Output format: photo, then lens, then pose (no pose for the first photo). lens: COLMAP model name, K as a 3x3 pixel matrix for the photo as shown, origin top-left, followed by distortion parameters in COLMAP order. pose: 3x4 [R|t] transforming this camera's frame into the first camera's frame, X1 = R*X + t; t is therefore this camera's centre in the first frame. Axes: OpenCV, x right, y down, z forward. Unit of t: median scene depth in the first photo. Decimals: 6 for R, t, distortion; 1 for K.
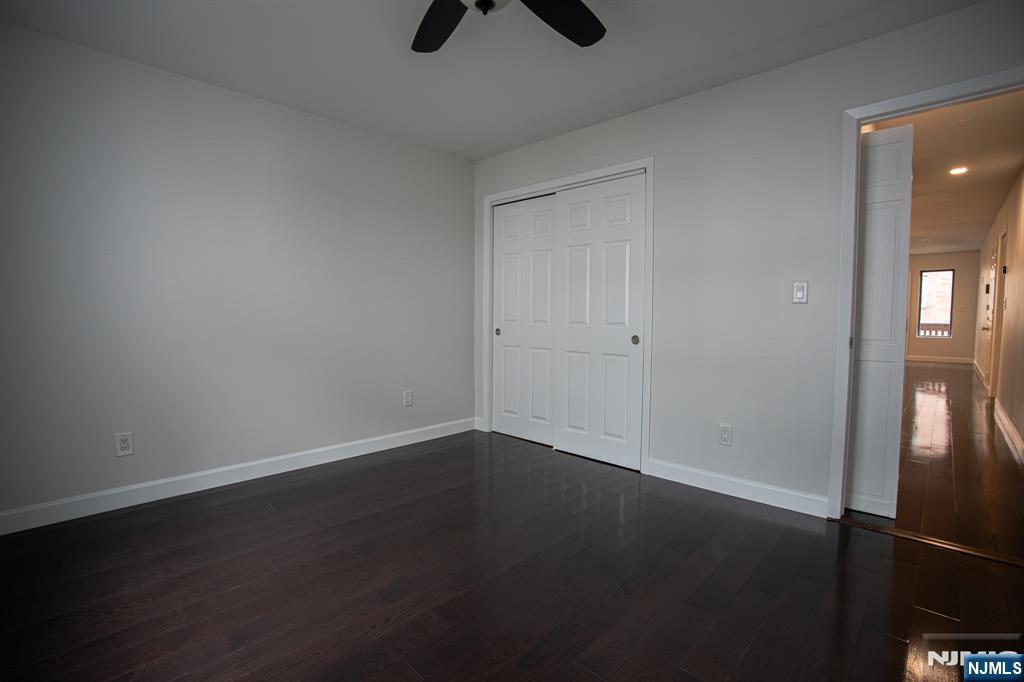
lens RADIAL K [[478.1, 0, 505.6], [0, 478.1, 335.9], [0, 0, 1]] dist [-0.033478, 0.009310]
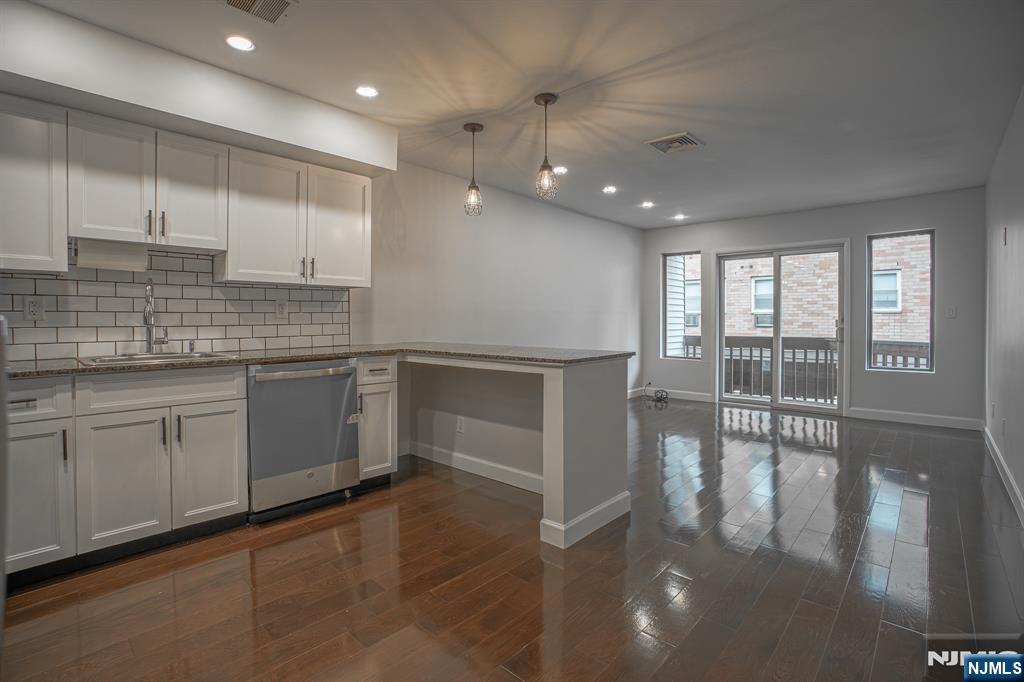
lens RADIAL K [[478.1, 0, 515.1], [0, 478.1, 326.2], [0, 0, 1]] dist [-0.033478, 0.009310]
pose [[0.999547, -0.011701, 0.027730, 0.506240], [0.012848, 0.999053, -0.041564, -0.028830], [-0.027217, 0.041901, 0.998751, 0.524992]]
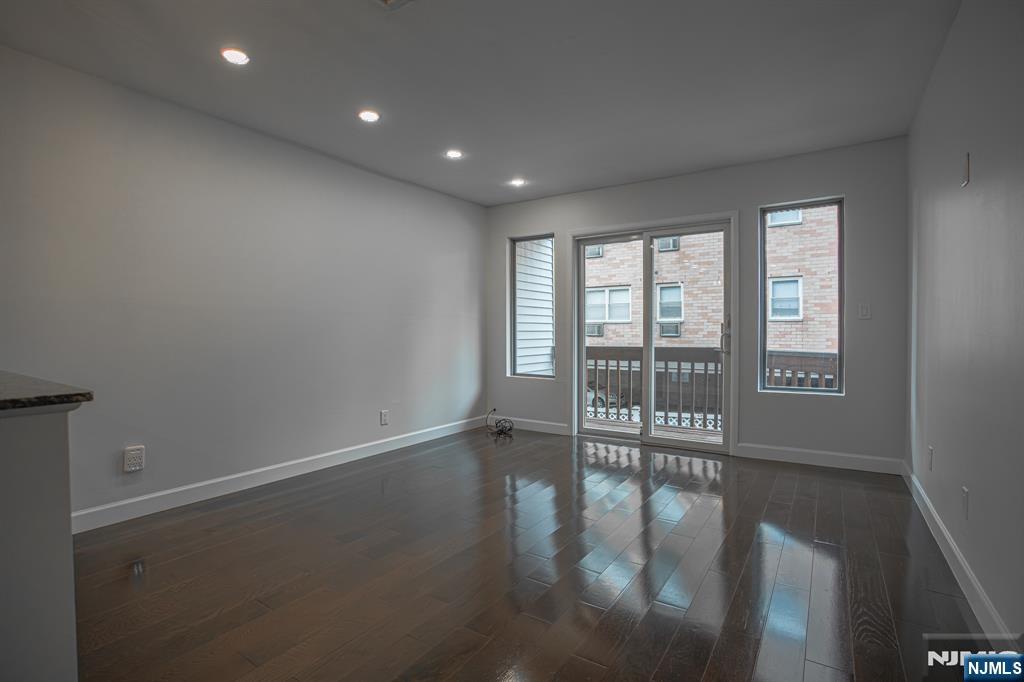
lens RADIAL K [[478.1, 0, 507.2], [0, 478.1, 340.7], [0, 0, 1]] dist [-0.033478, 0.009310]
pose [[0.987537, -0.017593, 0.156402, 0.641083], [0.023113, 0.999170, -0.033550, -0.029817], [-0.155682, 0.036747, 0.987123, 0.679425]]
